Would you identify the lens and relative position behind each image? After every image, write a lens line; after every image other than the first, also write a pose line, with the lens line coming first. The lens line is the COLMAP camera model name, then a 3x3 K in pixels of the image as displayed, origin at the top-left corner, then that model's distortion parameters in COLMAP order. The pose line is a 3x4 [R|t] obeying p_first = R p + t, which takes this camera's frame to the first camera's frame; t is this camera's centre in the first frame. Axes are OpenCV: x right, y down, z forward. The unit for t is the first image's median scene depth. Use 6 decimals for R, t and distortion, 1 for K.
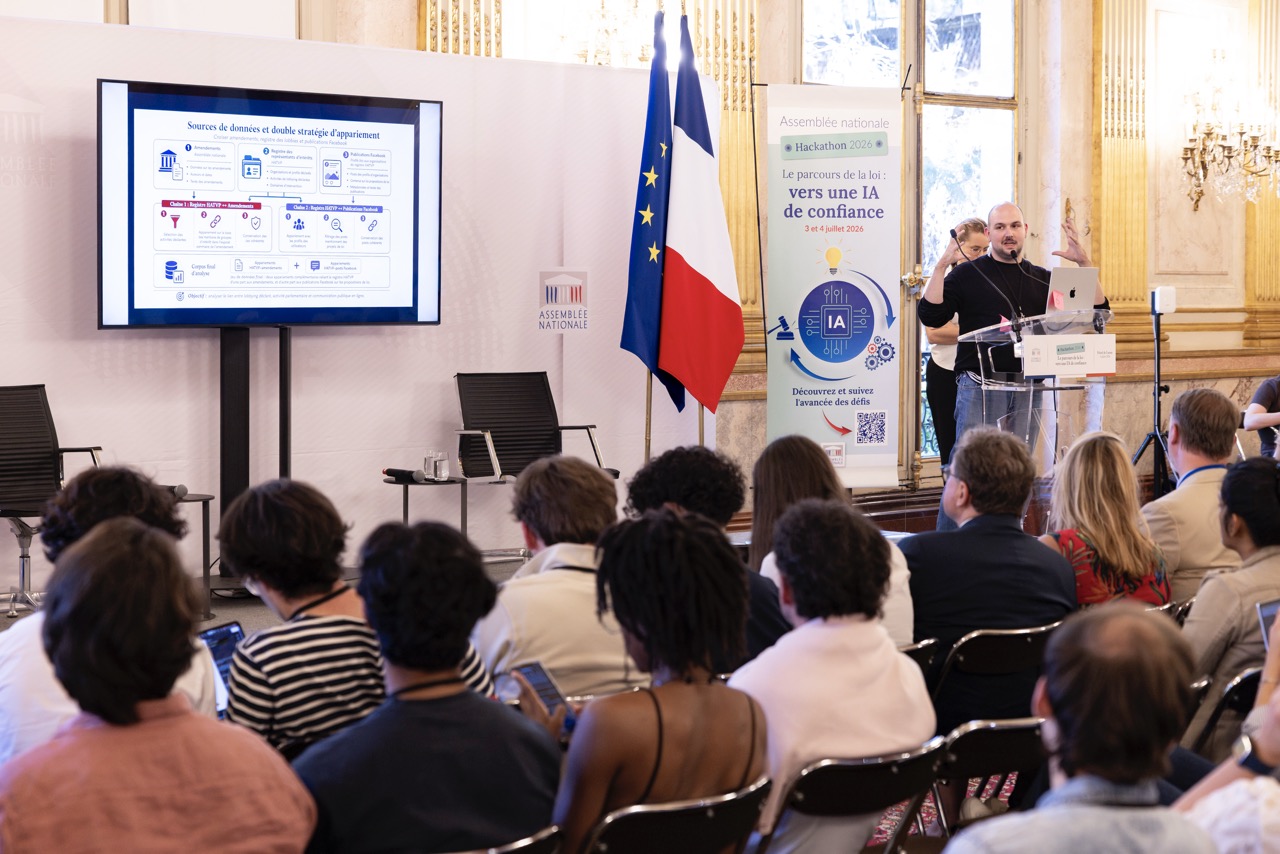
lens RADIAL K [[2525.3, 0, 675.6], [0, 2525.3, 401.1], [0, 0, 1]] dist [0.012288, 0.000000]
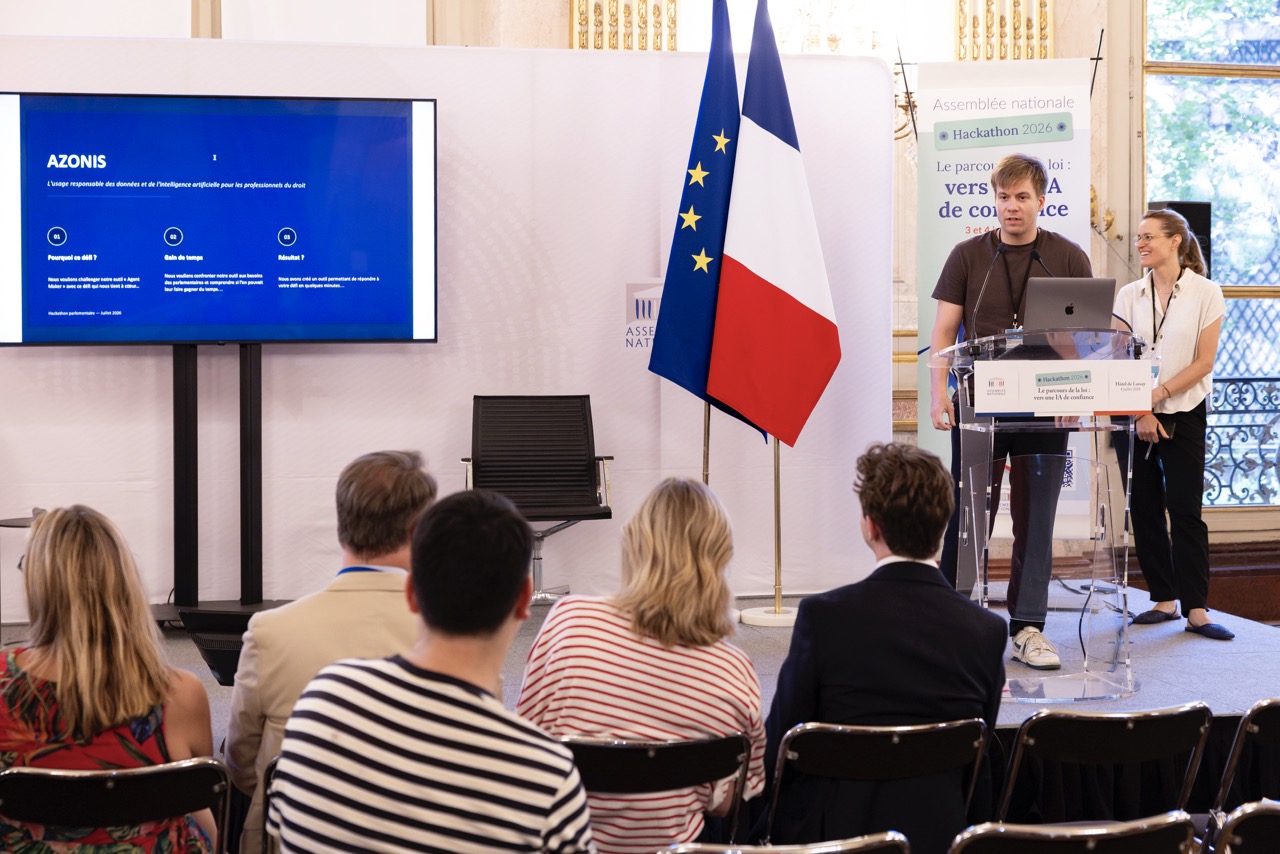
lens RADIAL K [[2239.5, 0, 635.5], [0, 2239.5, 349.2], [0, 0, 1]] dist [0.010107, 0.000000]
pose [[0.864057, 0.007622, -0.503337, 0.347946], [-0.018796, 0.999677, -0.017129, -0.014074], [0.503043, 0.024262, 0.863921, 0.308572]]
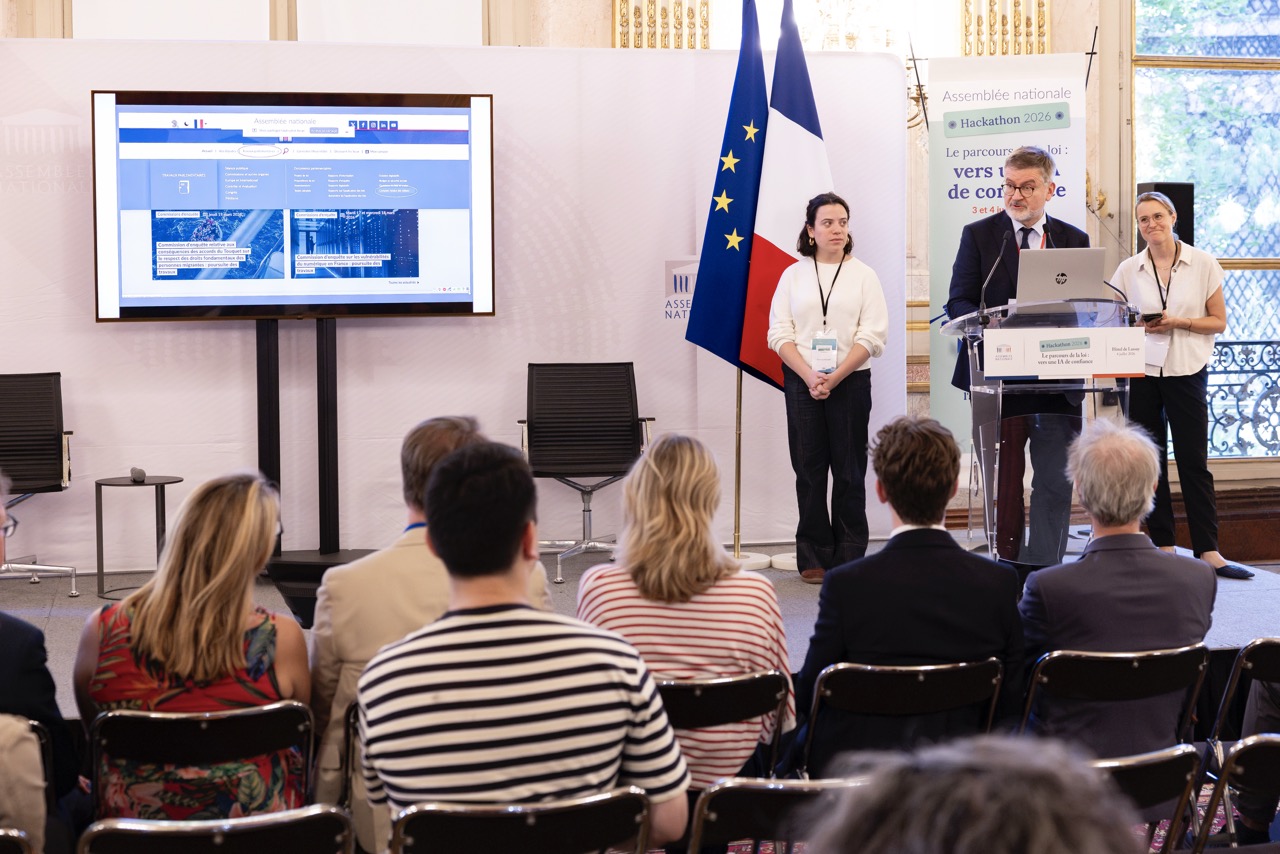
lens RADIAL K [[2010.6, 0, 664.2], [0, 2010.6, 355.8], [0, 0, 1]] dist [-0.001421, 0.000000]
pose [[0.862586, 0.010572, -0.505801, 0.343371], [-0.011469, 0.999933, 0.001341, -0.014757], [0.505781, 0.004644, 0.862649, 0.313365]]
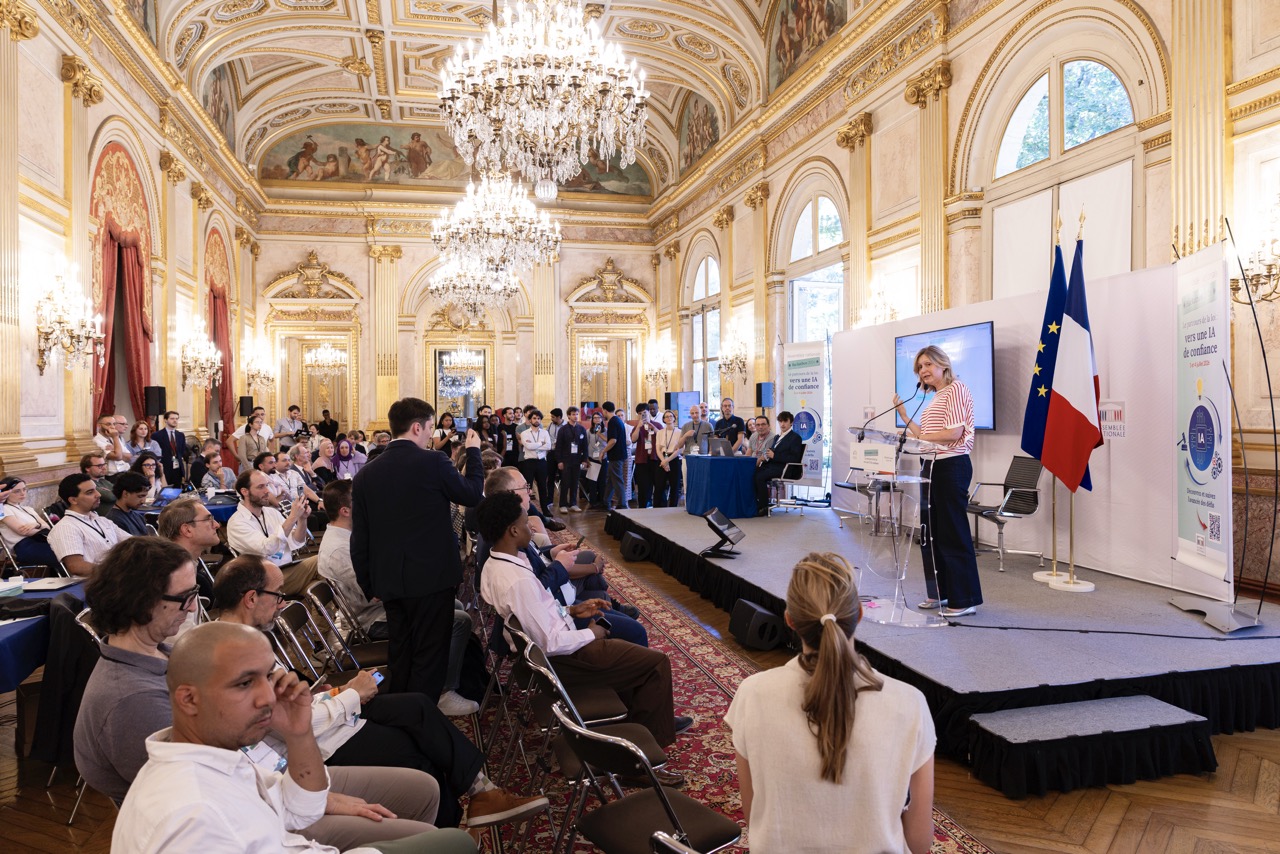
lens RADIAL K [[907.1, 0, 650.3], [0, 907.1, 415.0], [0, 0, 1]] dist [0.008489, -0.008958]
pose [[-0.512204, 0.001793, -0.858862, 0.623211], [-0.030111, 0.999346, 0.020044, -0.045456], [0.858336, 0.036128, -0.511815, 1.045860]]
